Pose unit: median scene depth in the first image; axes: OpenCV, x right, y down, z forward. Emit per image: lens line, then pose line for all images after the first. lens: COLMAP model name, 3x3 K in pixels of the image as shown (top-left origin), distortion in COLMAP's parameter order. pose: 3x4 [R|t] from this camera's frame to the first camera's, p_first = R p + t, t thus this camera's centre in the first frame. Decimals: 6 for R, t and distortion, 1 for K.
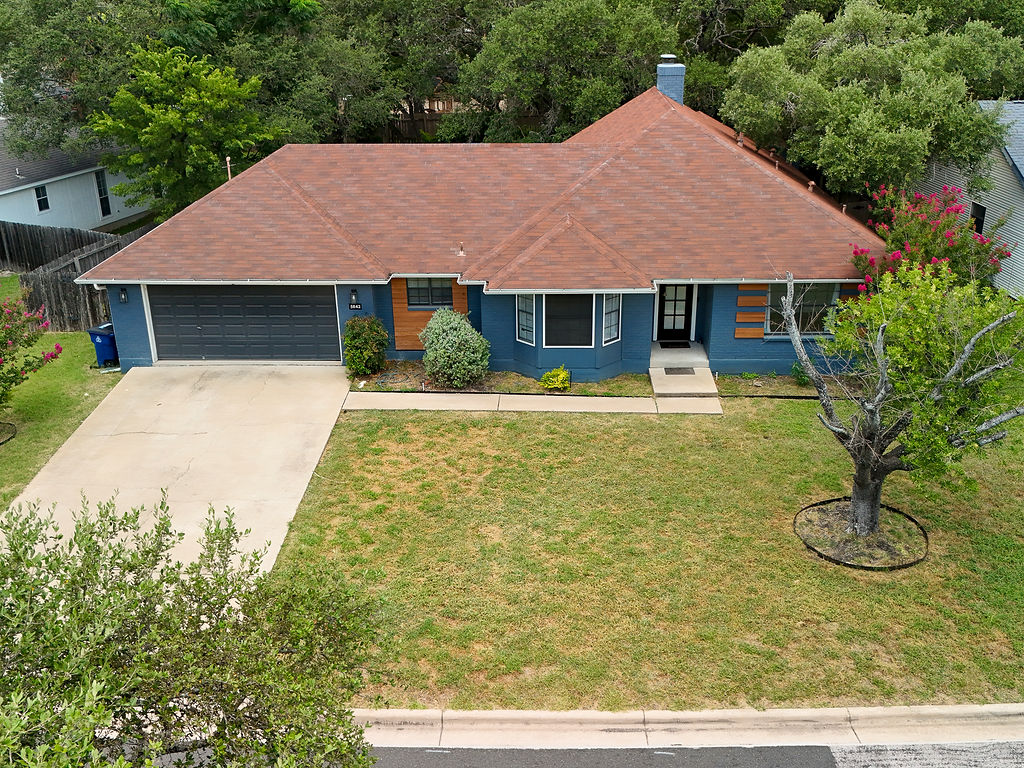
lens RADIAL K [[988.4, 0, 512.0], [0, 988.4, 384.0], [0, 0, 1]] dist [0.089637, -0.181839]
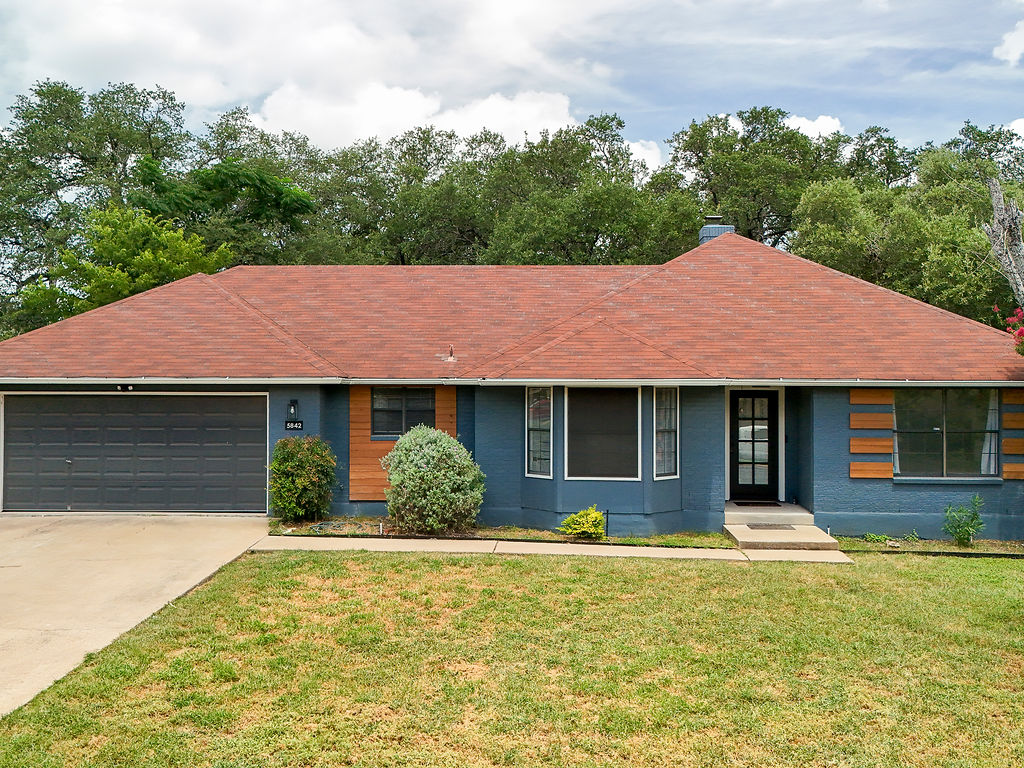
lens RADIAL K [[988.4, 0, 512.0], [0, 988.4, 384.0], [0, 0, 1]] dist [0.089637, -0.181839]
pose [[0.999690, 0.015749, -0.019301, 0.007743], [-0.022020, 0.920973, -0.389004, 0.166230], [0.011649, 0.389308, 0.921034, 0.359187]]
